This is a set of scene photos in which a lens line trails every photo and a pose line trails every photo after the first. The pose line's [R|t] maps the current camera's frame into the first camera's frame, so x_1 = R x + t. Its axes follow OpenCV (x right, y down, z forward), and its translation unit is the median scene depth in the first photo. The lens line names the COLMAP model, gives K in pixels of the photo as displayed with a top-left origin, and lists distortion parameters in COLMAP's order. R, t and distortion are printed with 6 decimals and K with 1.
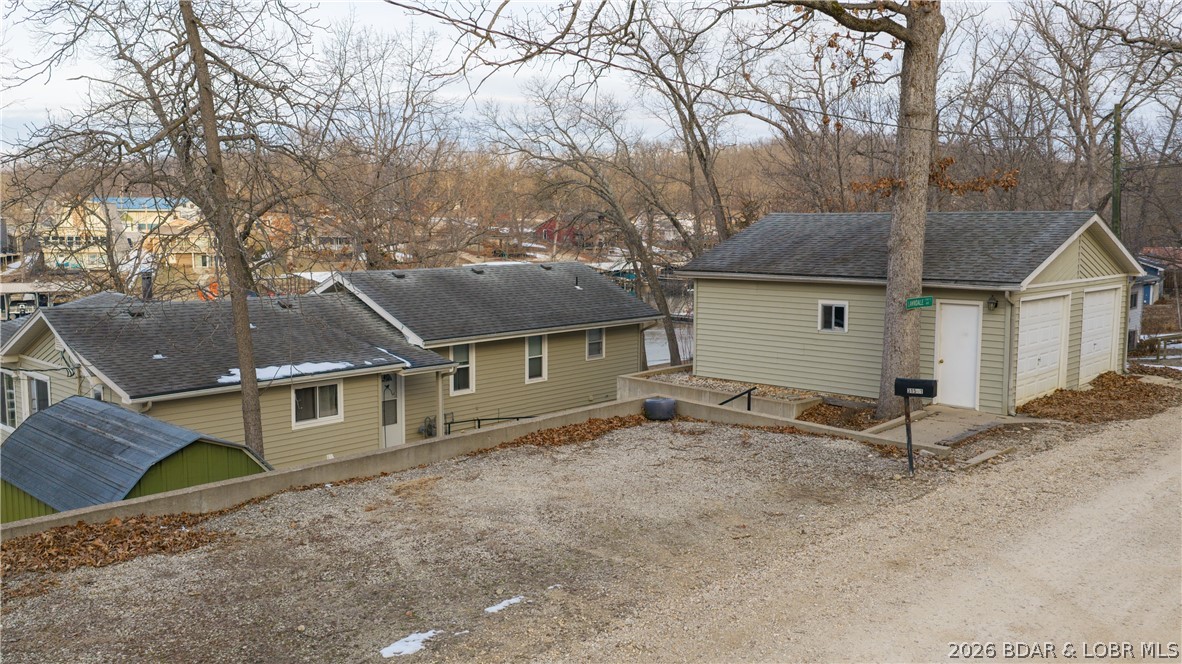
lens RADIAL K [[970.1, 0, 589.6], [0, 970.1, 331.2], [0, 0, 1]] dist [0.022154, -0.047748]
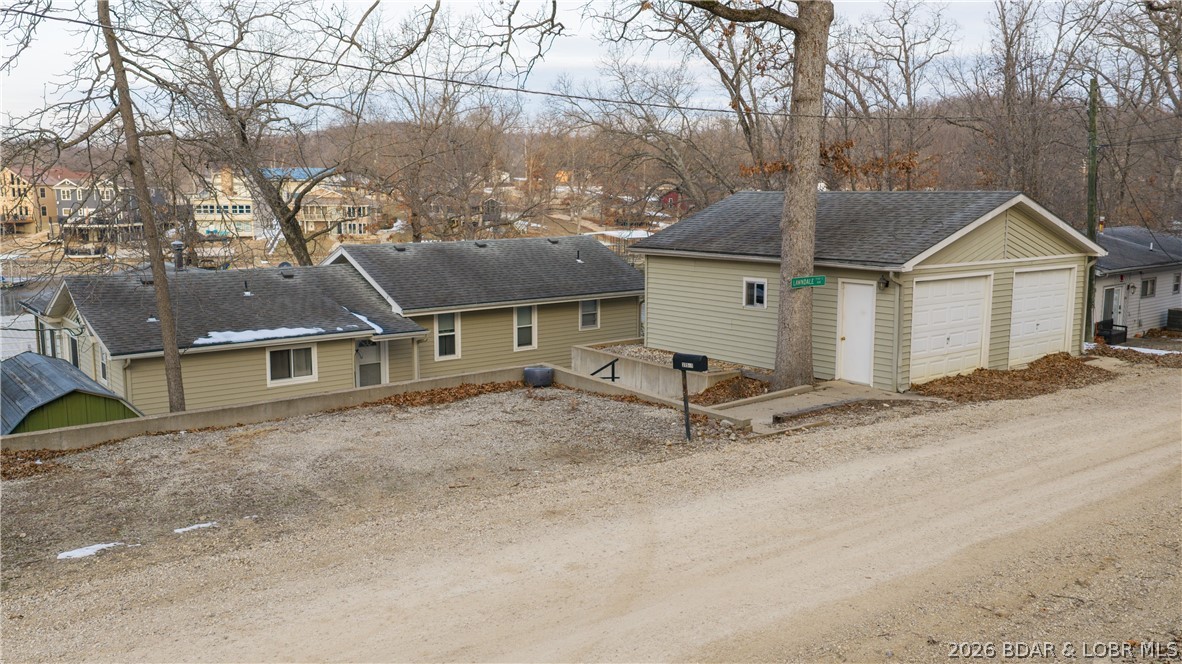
lens RADIAL K [[970.1, 0, 589.4], [0, 970.1, 330.5], [0, 0, 1]] dist [0.022154, -0.047748]
pose [[0.988987, 0.019813, -0.146671, 0.259291], [-0.015067, 0.999328, 0.033402, -0.008287], [0.147234, -0.030824, 0.988621, -0.063331]]
